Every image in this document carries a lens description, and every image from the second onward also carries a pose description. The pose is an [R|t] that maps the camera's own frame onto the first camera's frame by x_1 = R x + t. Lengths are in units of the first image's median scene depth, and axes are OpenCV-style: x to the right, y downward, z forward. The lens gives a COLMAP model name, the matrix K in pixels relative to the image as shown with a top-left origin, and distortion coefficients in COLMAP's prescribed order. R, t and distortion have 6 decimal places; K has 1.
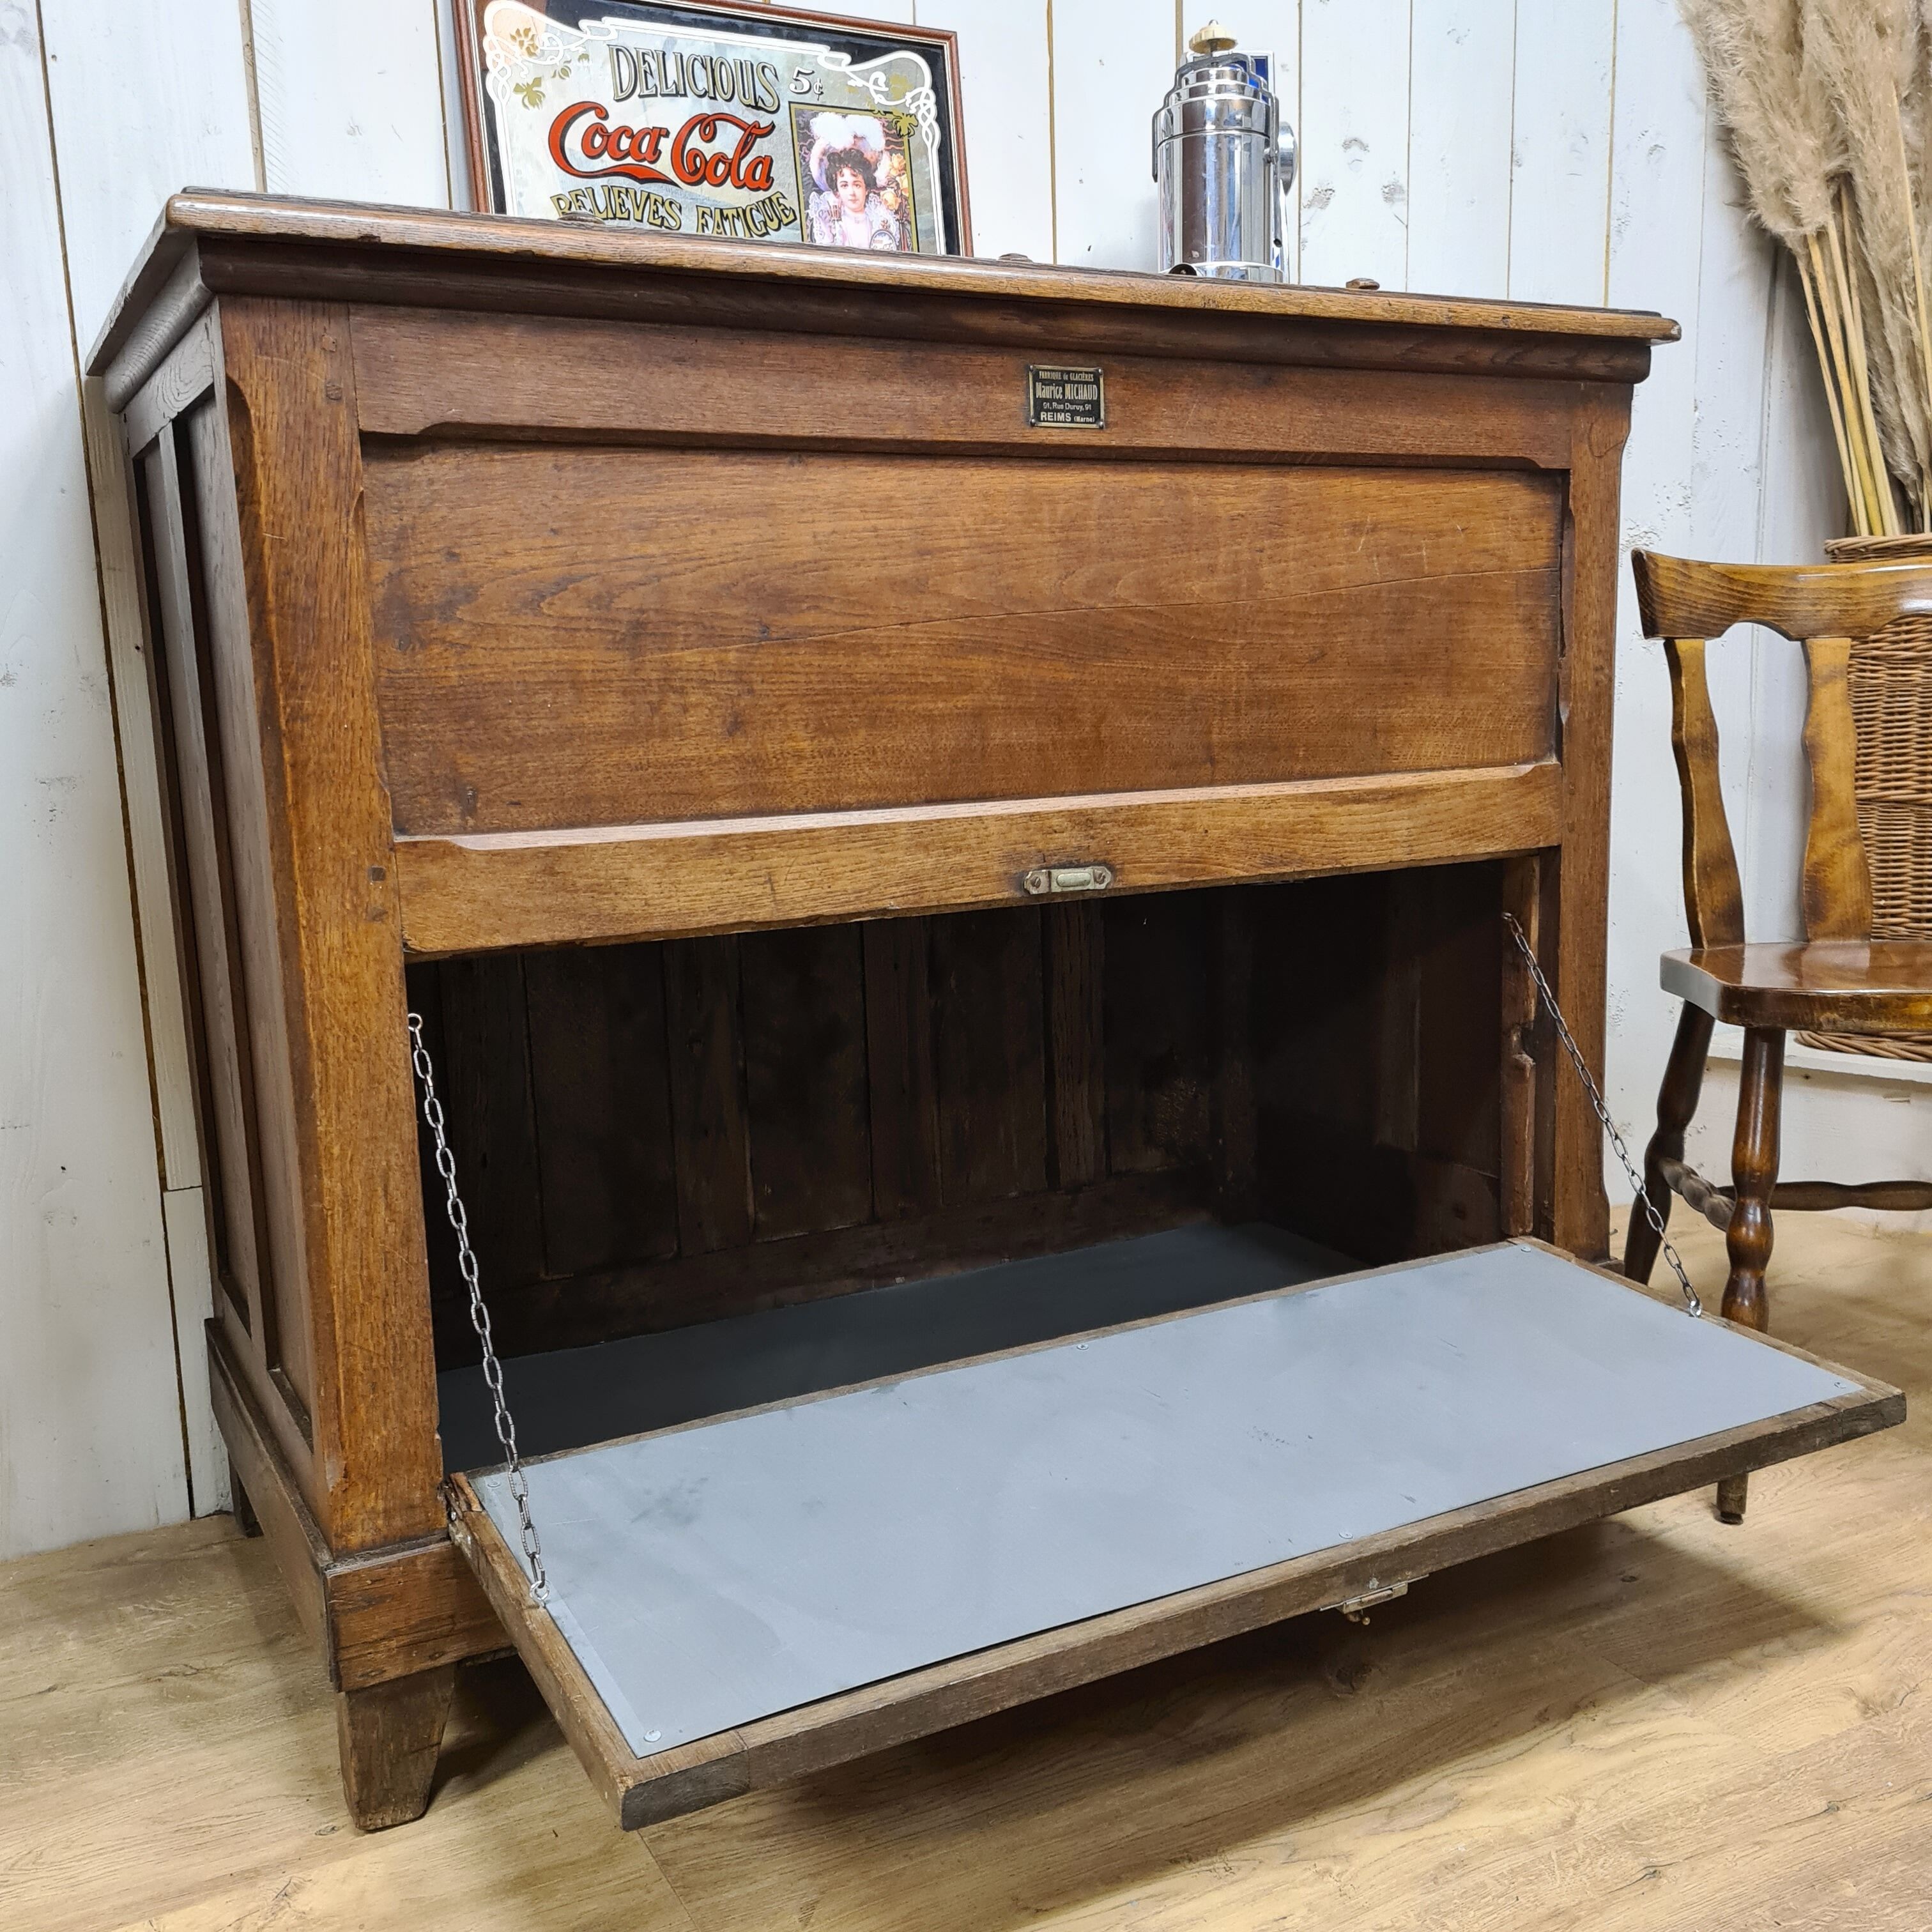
lens RADIAL K [[1941.1, 0, 994.3], [0, 1941.1, 988.8], [0, 0, 1]] dist [0.067694, -0.058975]
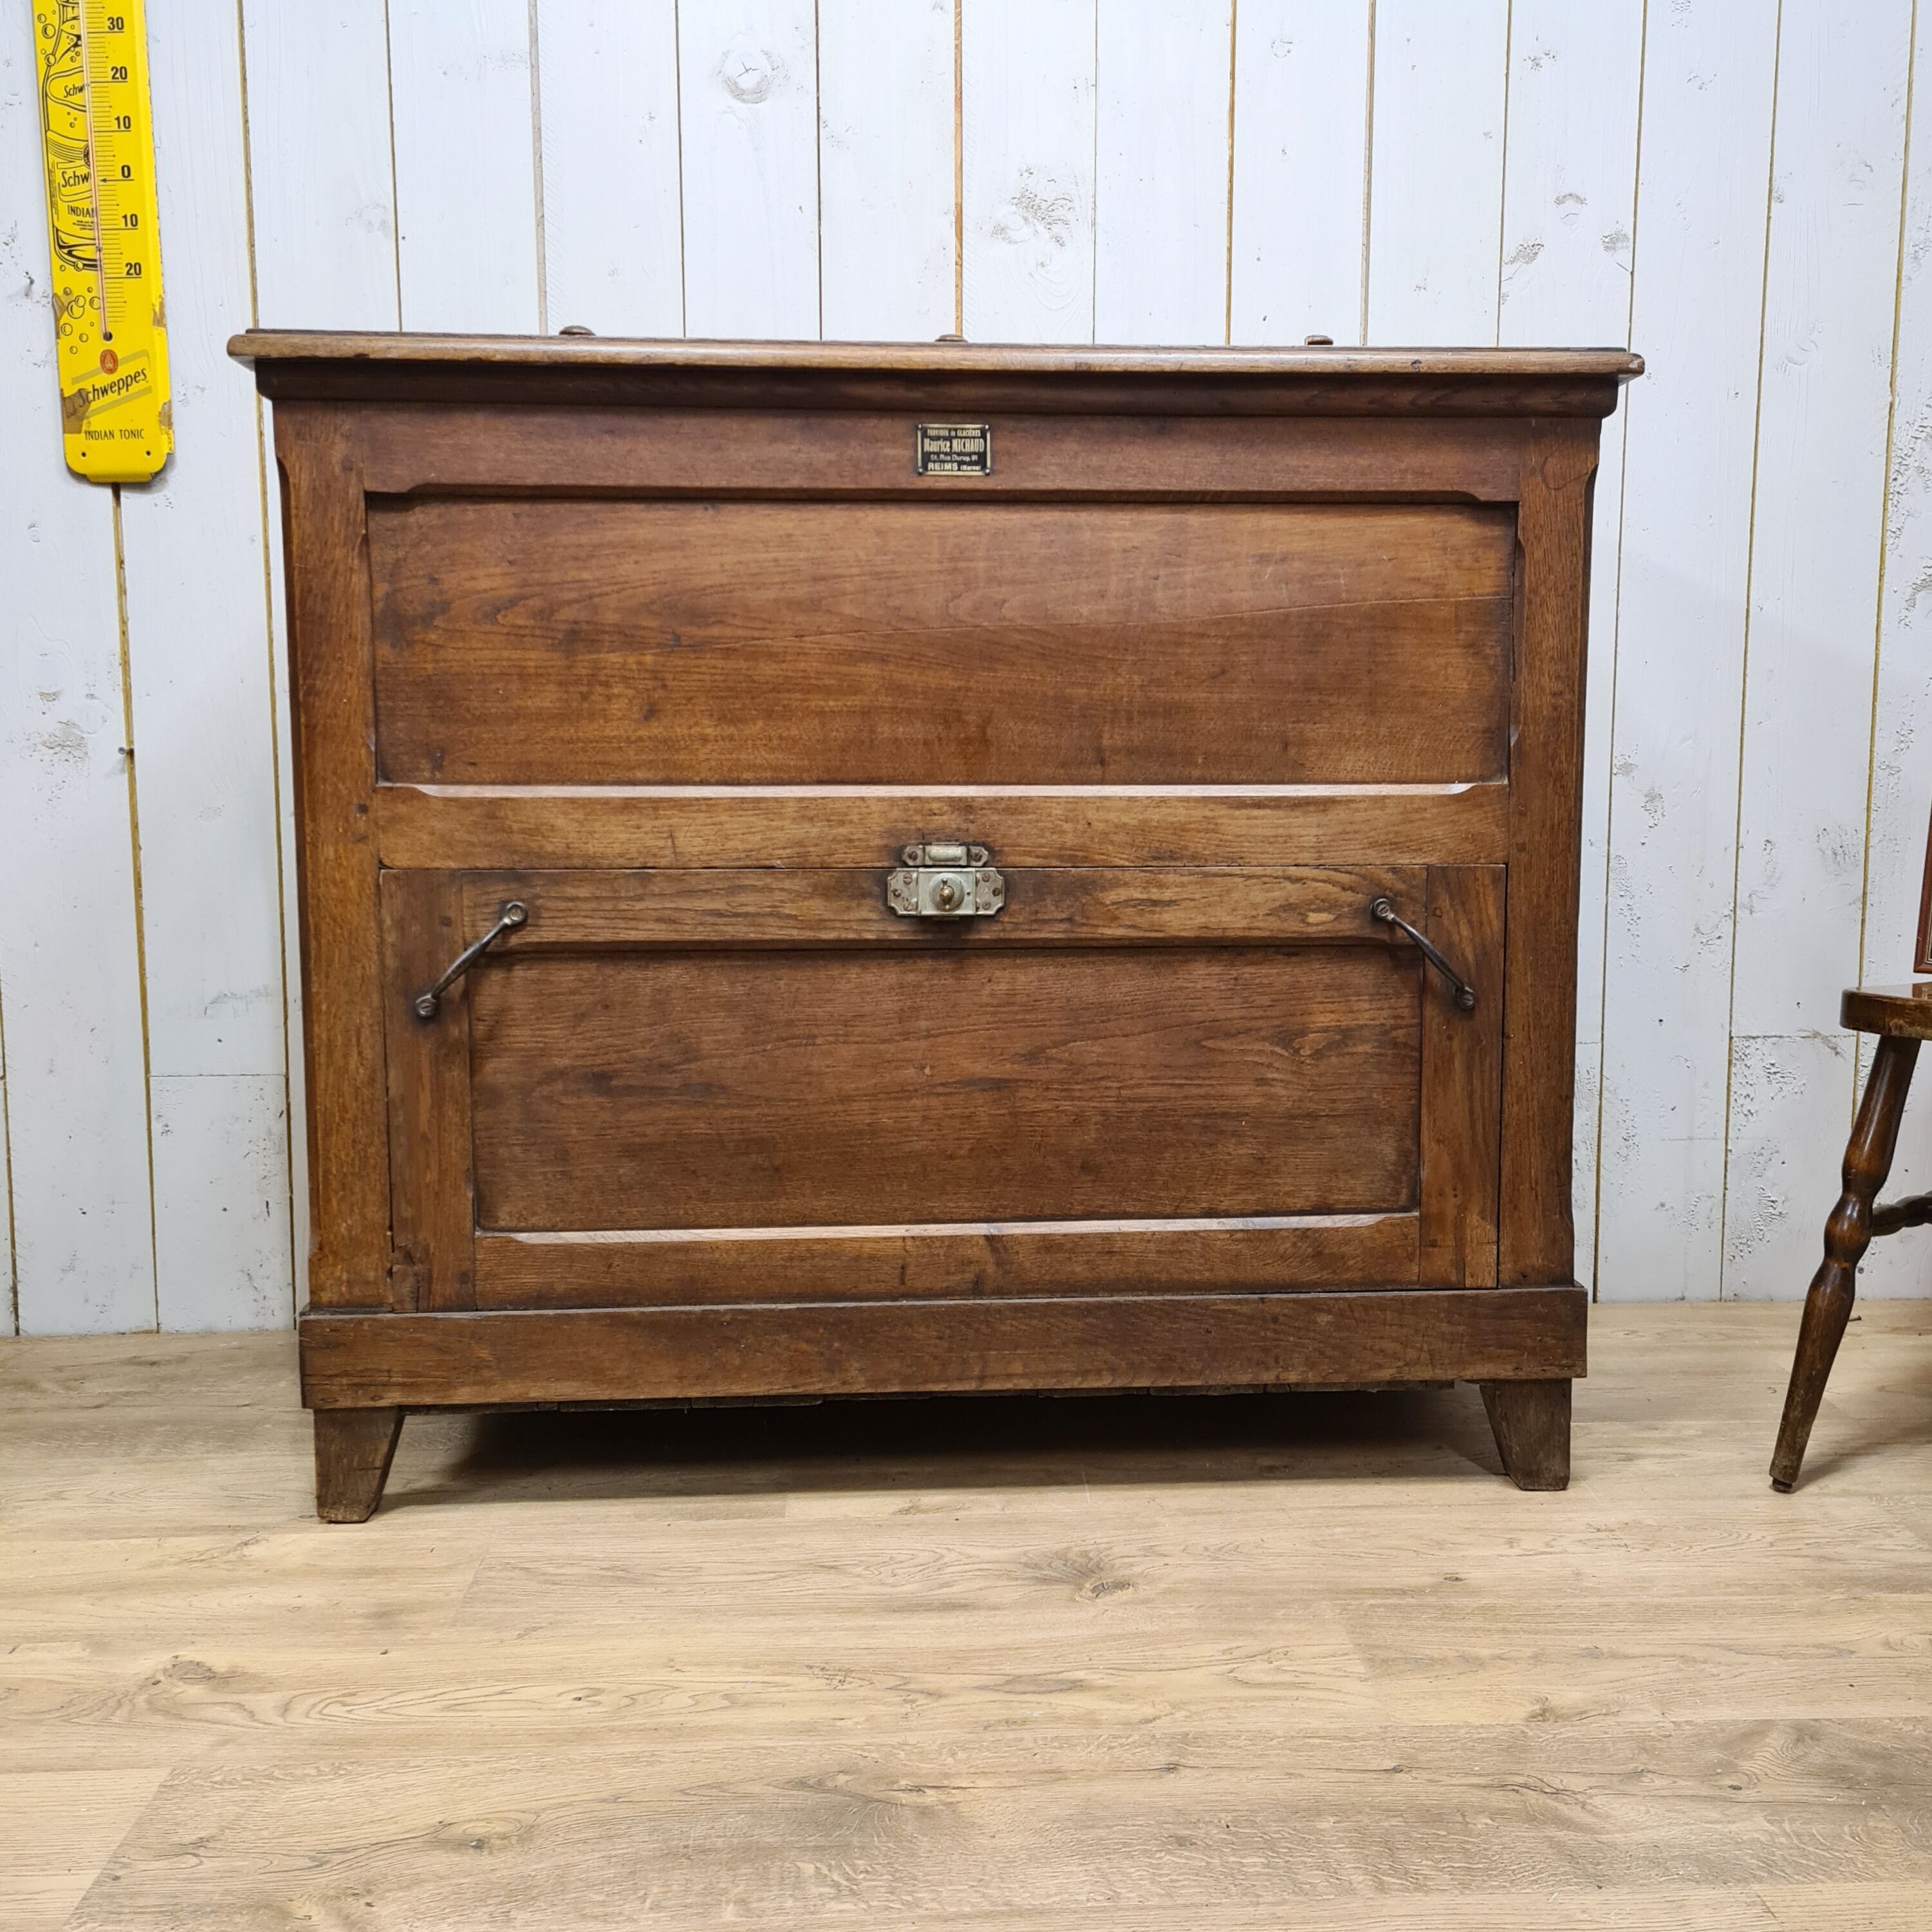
lens RADIAL K [[1936.9, 0, 996.3], [0, 1936.9, 958.0], [0, 0, 1]] dist [0.067248, -0.032656]
pose [[0.902706, 0.072121, -0.424170, 0.589147], [-0.094992, 0.994931, -0.032992, 0.042507], [0.419641, 0.070074, 0.904981, -0.042867]]
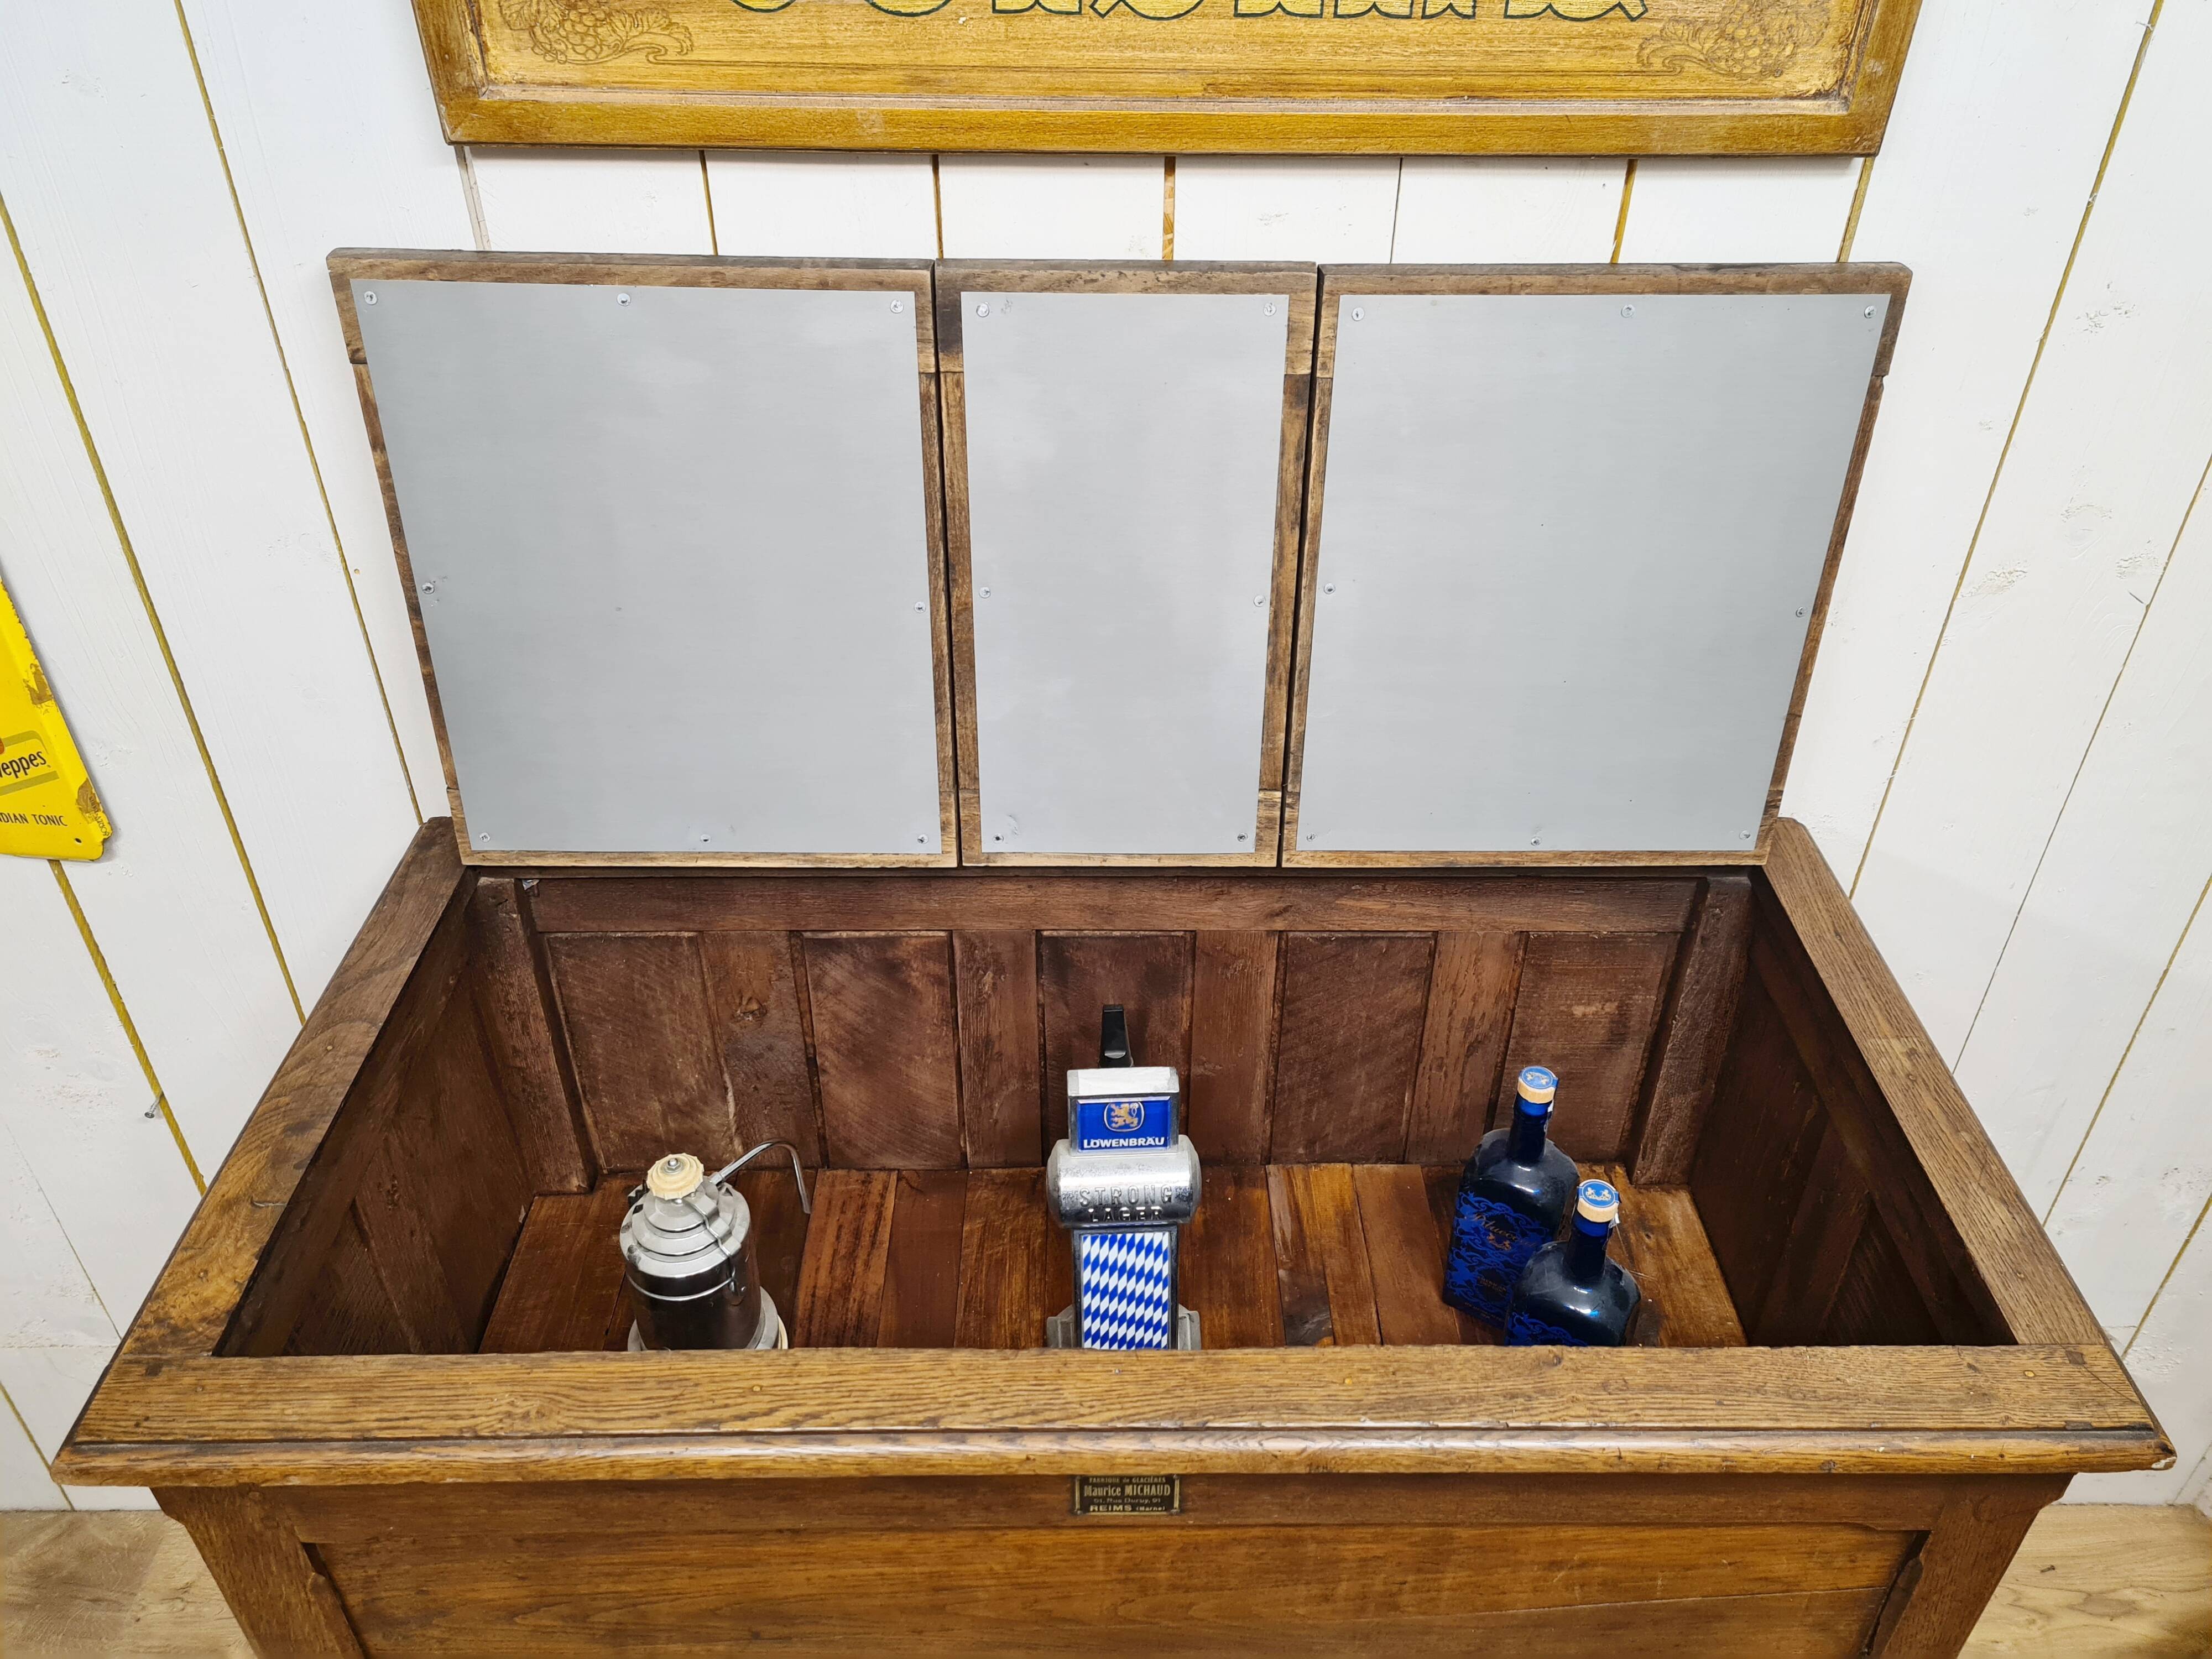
lens RADIAL K [[1656.3, 0, 1129.3], [0, 1656.3, 778.5], [0, 0, 1]] dist [0.074258, -0.064281]
pose [[0.881617, 0.301565, -0.363057, 0.205552], [-0.114027, 0.882552, 0.456179, -0.900506], [0.457984, -0.360777, 0.812459, 0.533416]]
